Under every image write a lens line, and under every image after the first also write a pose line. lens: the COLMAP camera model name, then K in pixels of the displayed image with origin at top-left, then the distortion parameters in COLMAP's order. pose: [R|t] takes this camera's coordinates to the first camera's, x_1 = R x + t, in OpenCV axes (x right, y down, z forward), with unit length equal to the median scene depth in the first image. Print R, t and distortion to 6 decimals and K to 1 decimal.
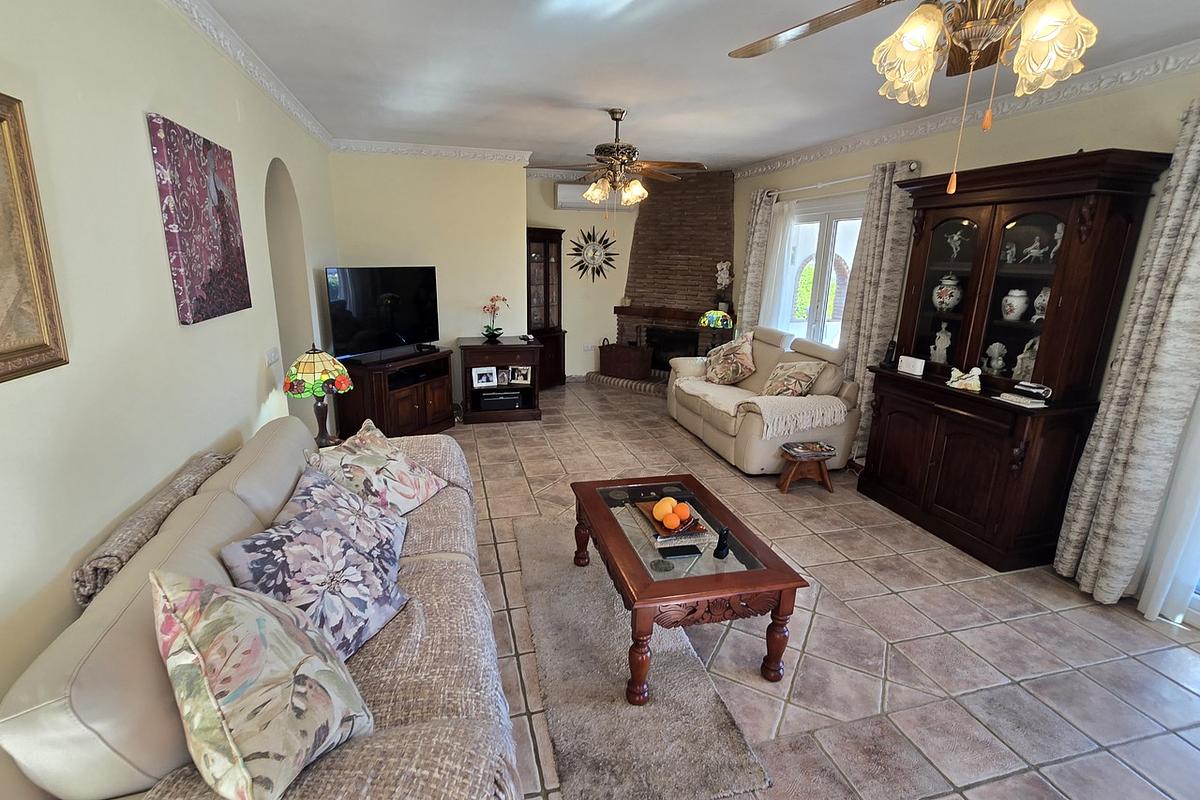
lens RADIAL K [[550.8, 0, 597.7], [0, 550.8, 399.2], [0, 0, 1]] dist [-0.004971, 0.000775]
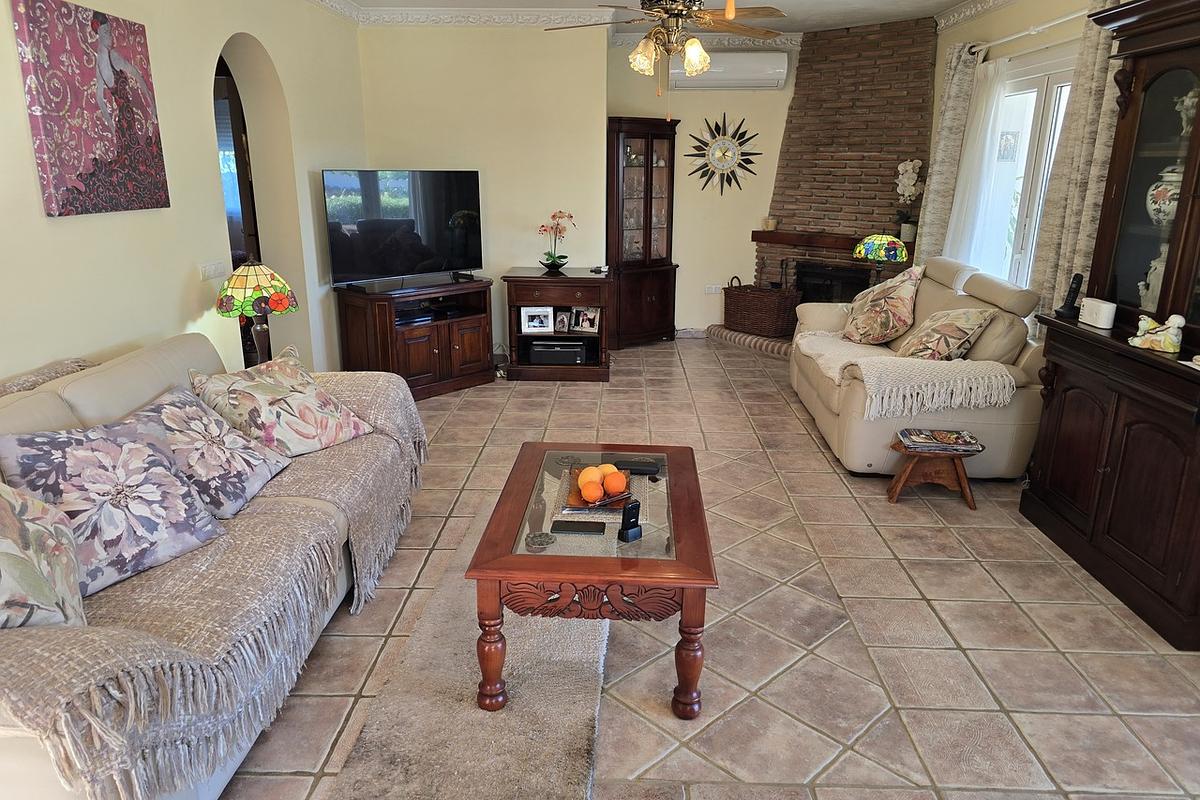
lens RADIAL K [[796.8, 0, 612.4], [0, 796.8, 391.2], [0, 0, 1]] dist [0.047624, -0.038907]
pose [[0.959933, 0.063890, -0.272850, 0.287562], [-0.059442, 0.997930, 0.024546, 0.035669], [0.273854, -0.007344, 0.961743, -0.024682]]
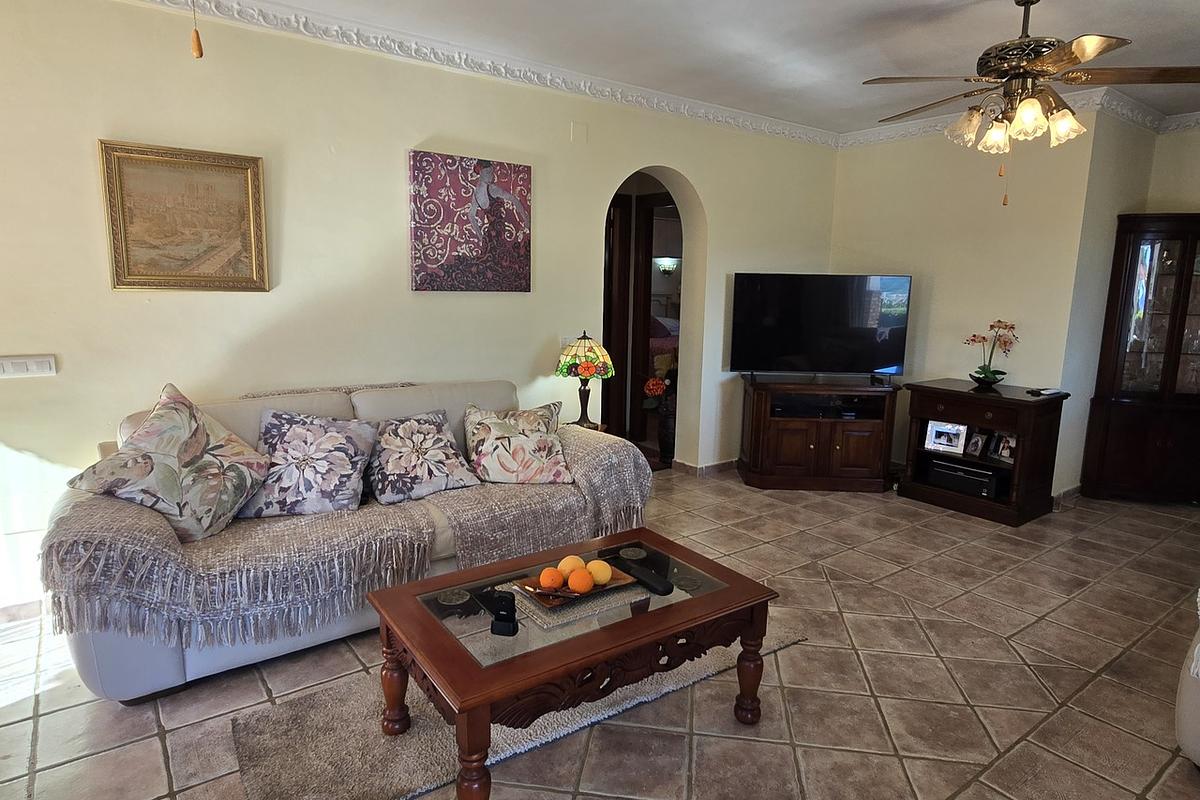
lens RADIAL K [[692.4, 0, 606.6], [0, 692.4, 399.3], [0, 0, 1]] dist [0.003410, -0.002404]
pose [[0.367842, 0.140964, -0.919142, 0.604615], [-0.243296, 0.968601, 0.051181, -0.040671], [0.897496, 0.204797, 0.390588, 0.429258]]
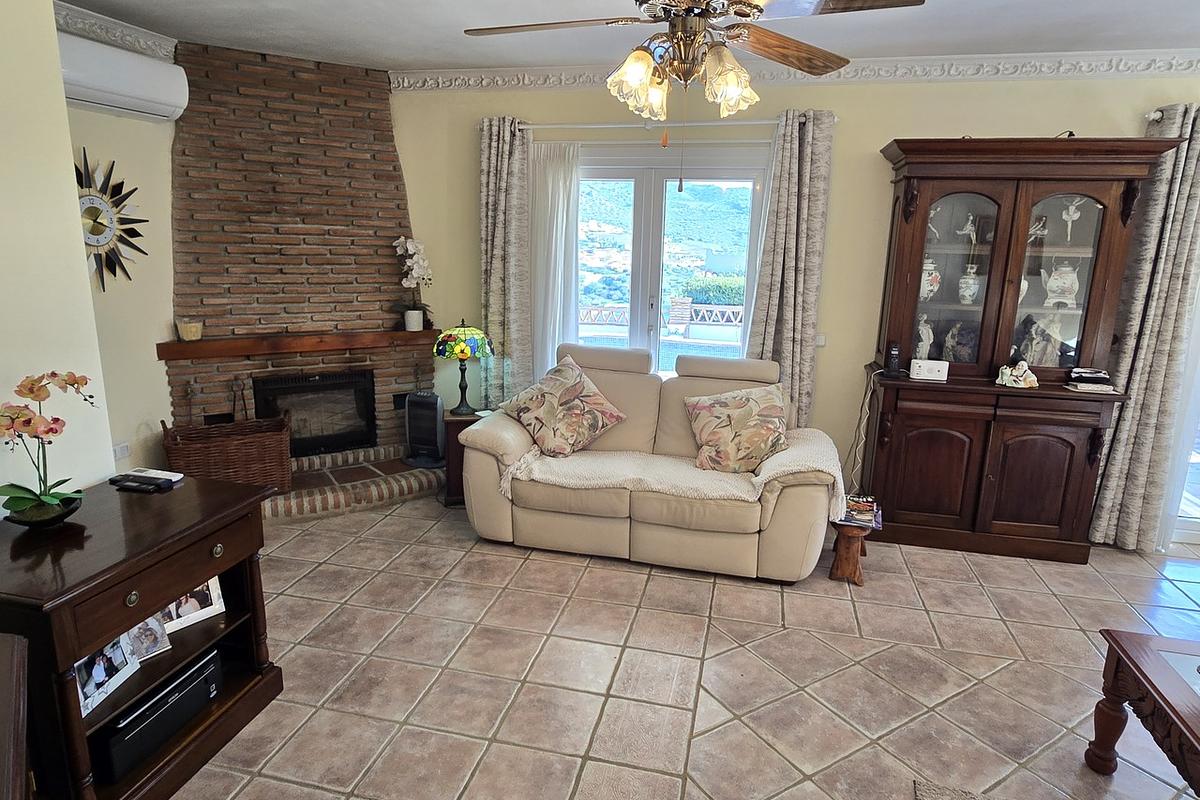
lens RADIAL K [[692.4, 0, 599.9], [0, 692.4, 392.4], [0, 0, 1]] dist [0.003410, -0.002404]
pose [[0.478263, -0.201824, 0.854711, -0.525965], [0.207507, 0.971647, 0.113324, -0.236873], [-0.853349, 0.123160, 0.506583, 0.864346]]
